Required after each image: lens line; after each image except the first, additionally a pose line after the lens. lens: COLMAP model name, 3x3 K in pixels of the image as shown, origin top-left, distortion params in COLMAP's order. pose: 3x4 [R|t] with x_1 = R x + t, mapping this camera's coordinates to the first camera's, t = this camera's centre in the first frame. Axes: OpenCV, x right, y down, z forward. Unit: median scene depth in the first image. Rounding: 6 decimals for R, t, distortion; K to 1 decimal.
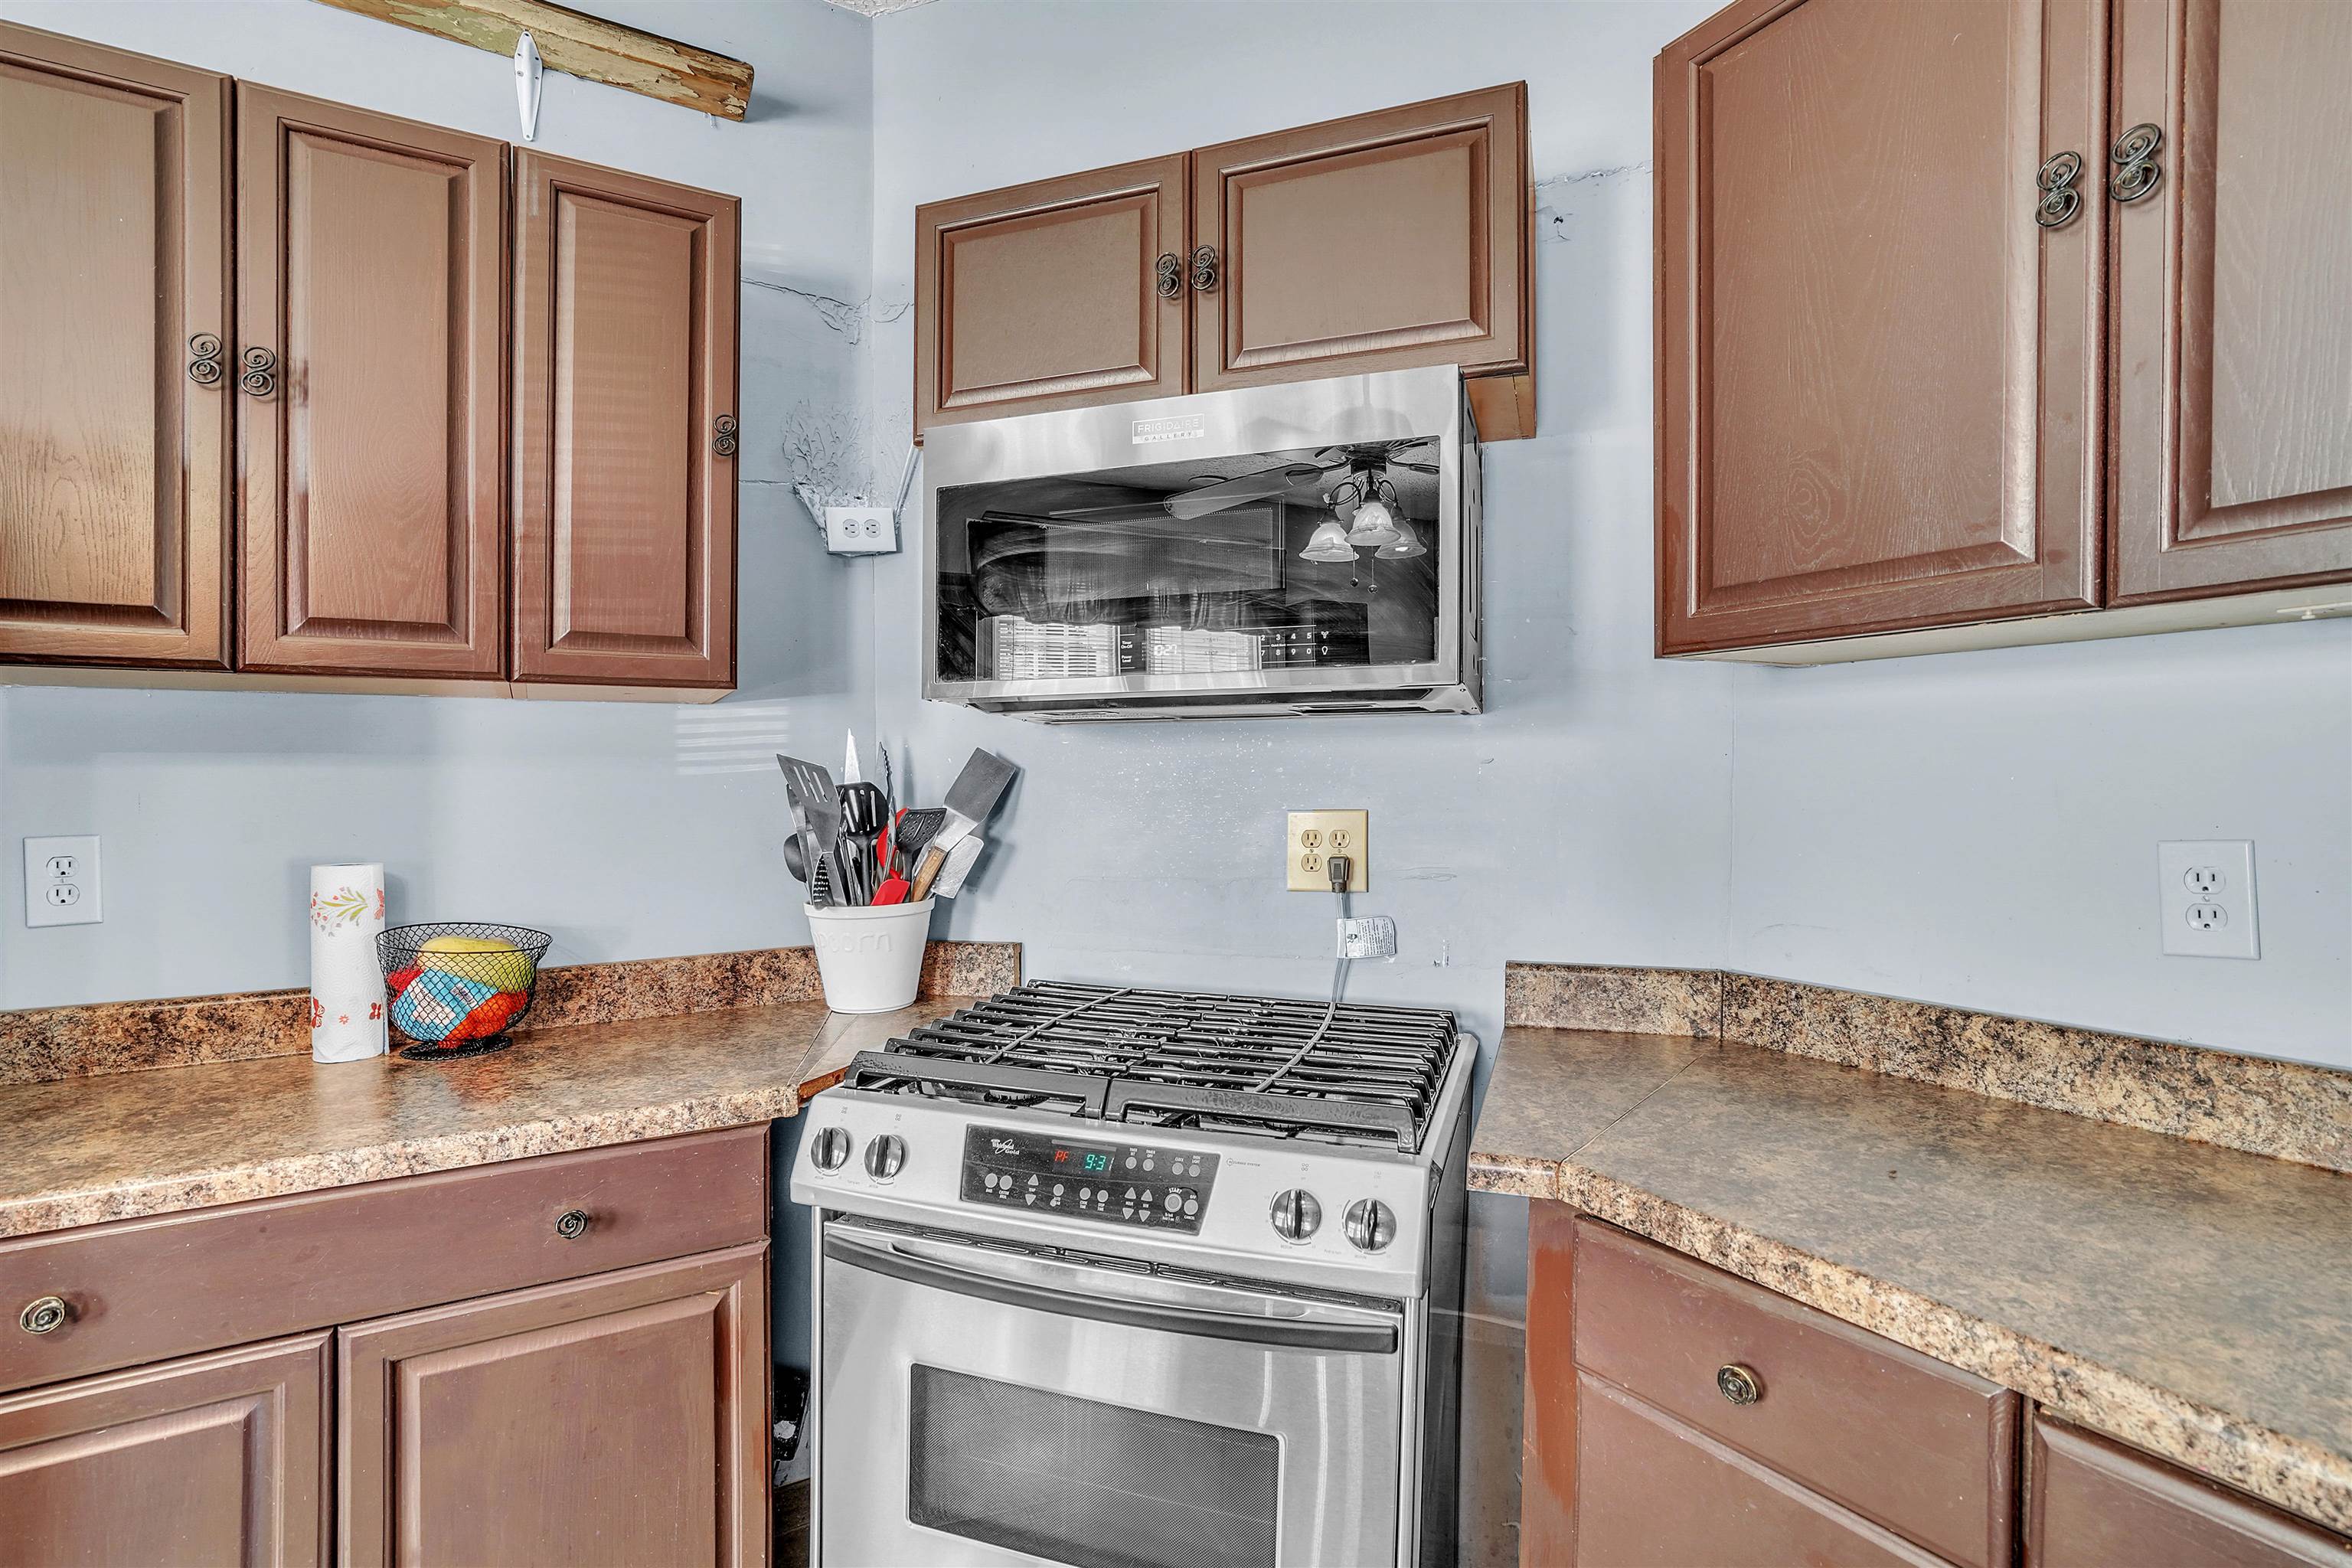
lens RADIAL K [[1110.5, 0, 1200.2], [0, 1110.5, 787.2], [0, 0, 1]] dist [-0.027554, 0.005094]
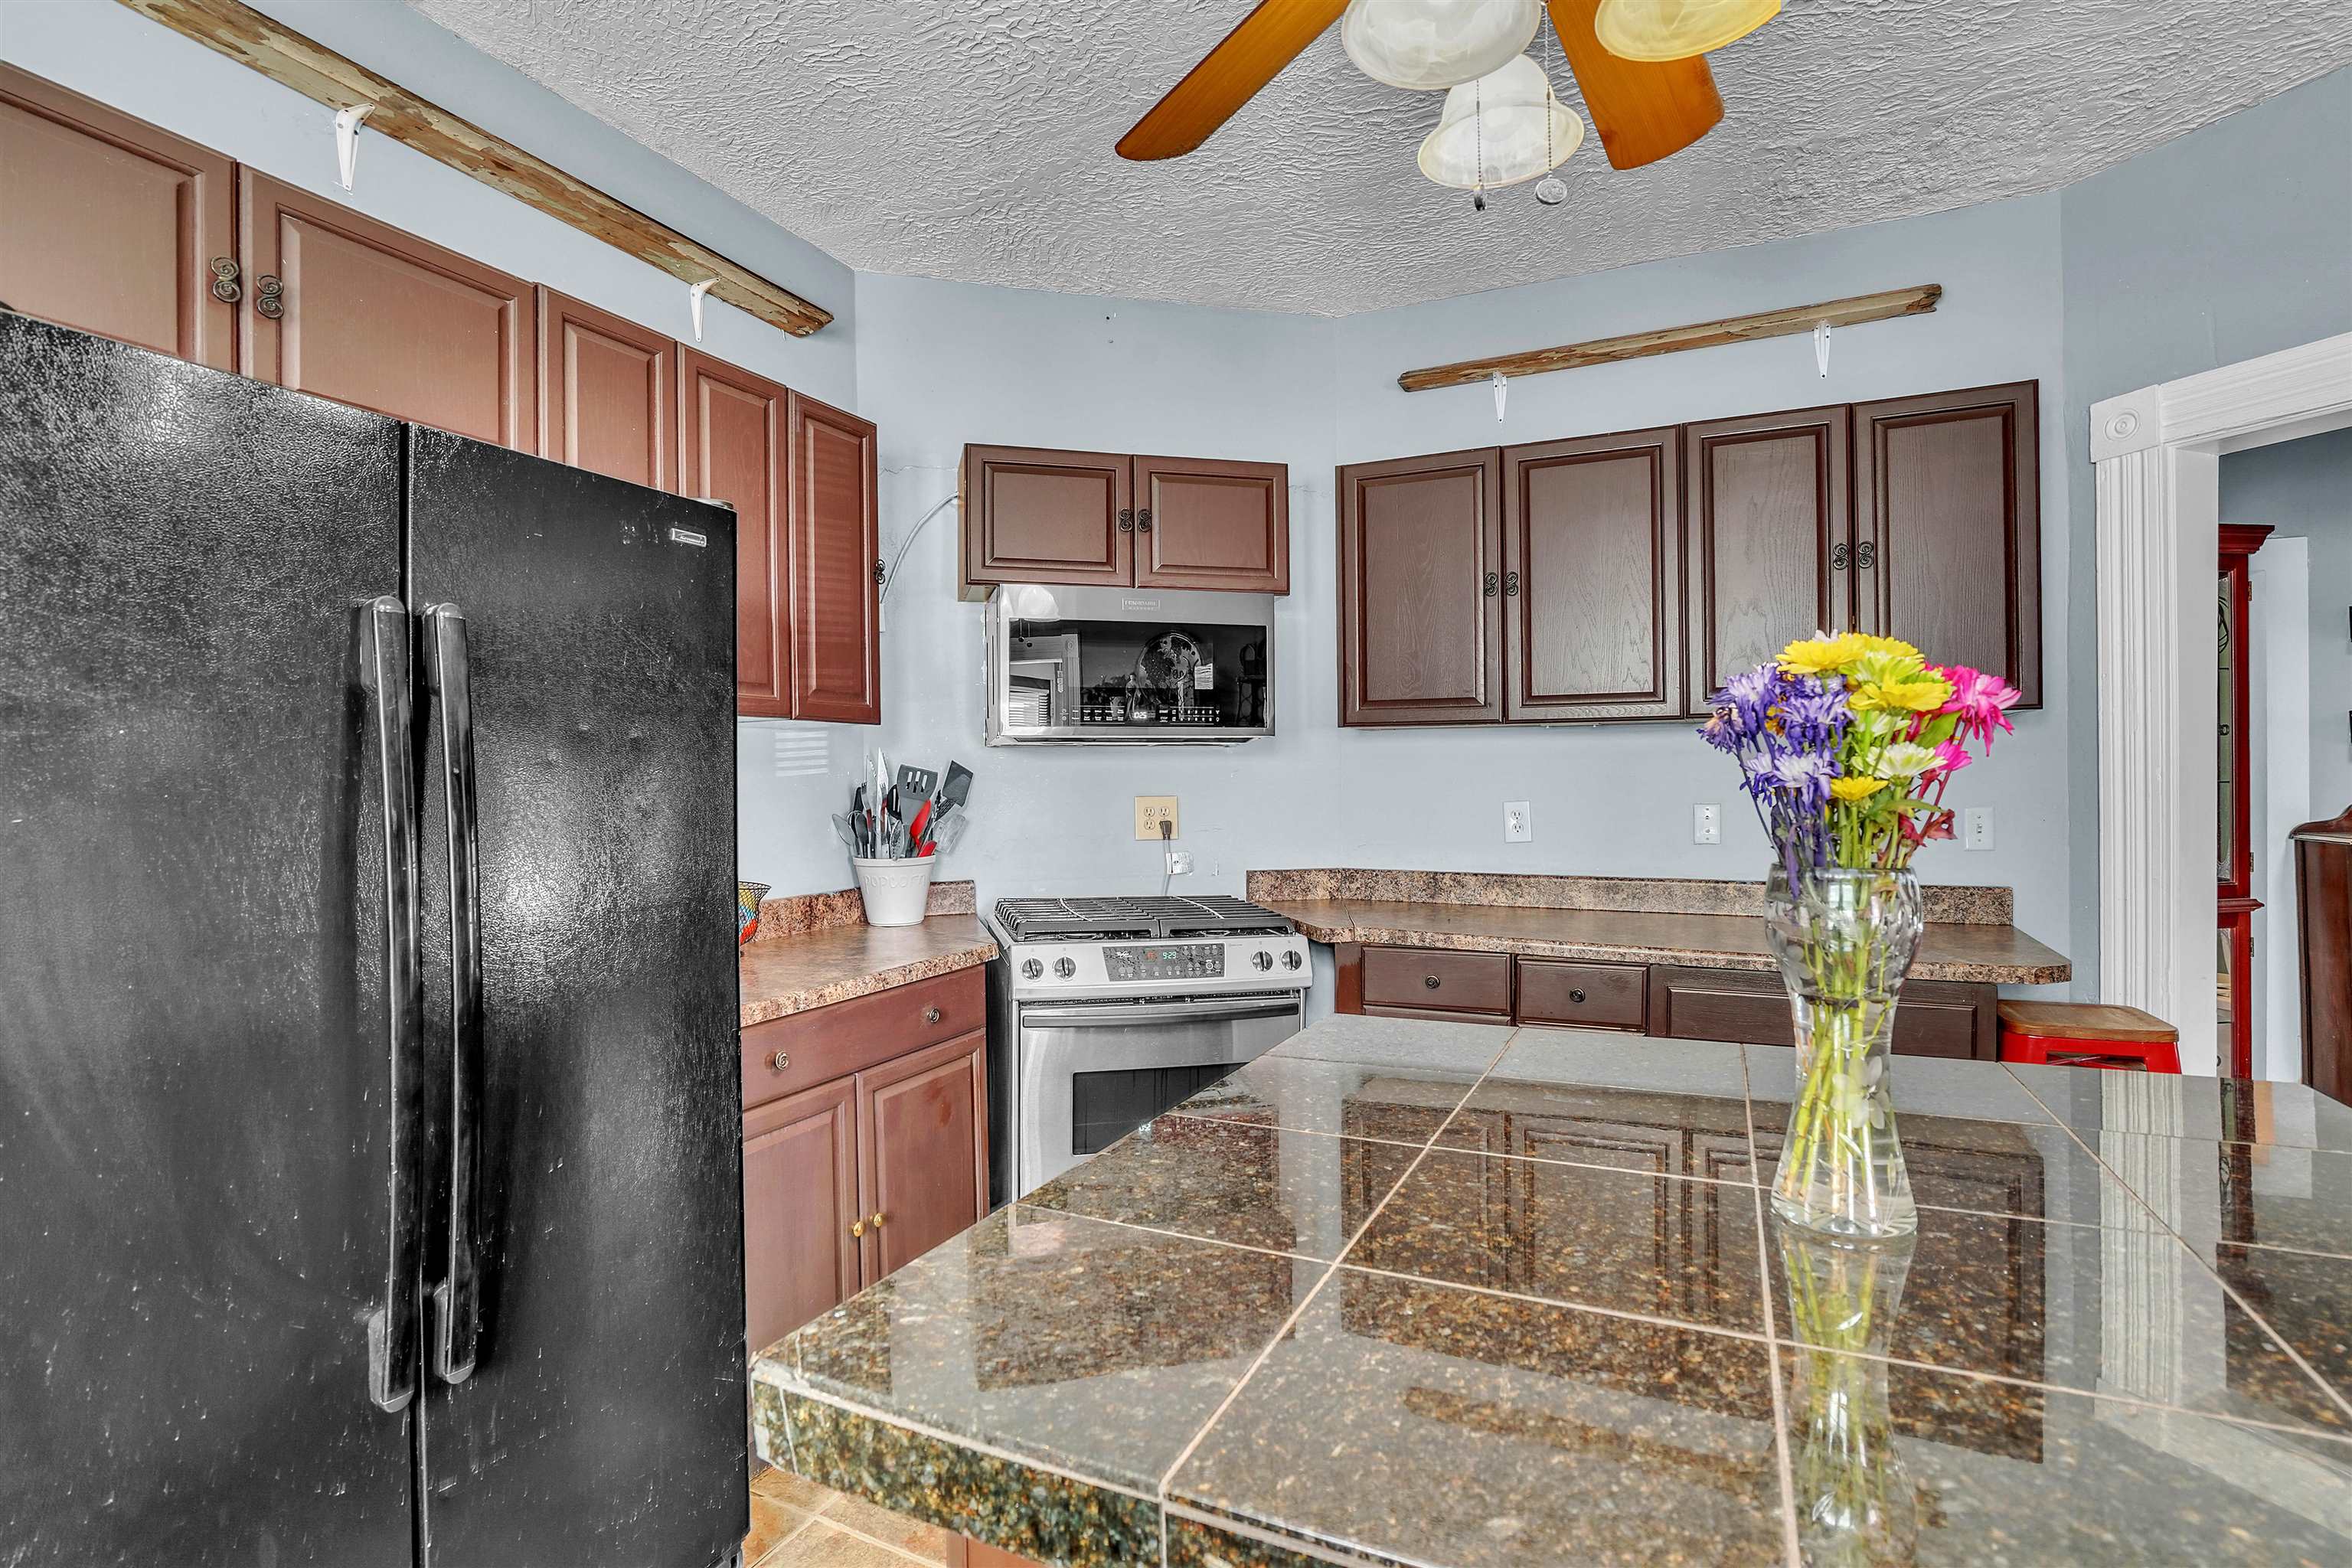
lens RADIAL K [[1110.5, 0, 1191.9], [0, 1110.5, 766.9], [0, 0, 1]] dist [-0.027554, 0.005094]
pose [[0.825612, 0.009588, 0.564156, -1.130060], [0.001866, 0.999804, -0.019723, 0.009091], [-0.564235, 0.017336, 0.825432, -0.731890]]
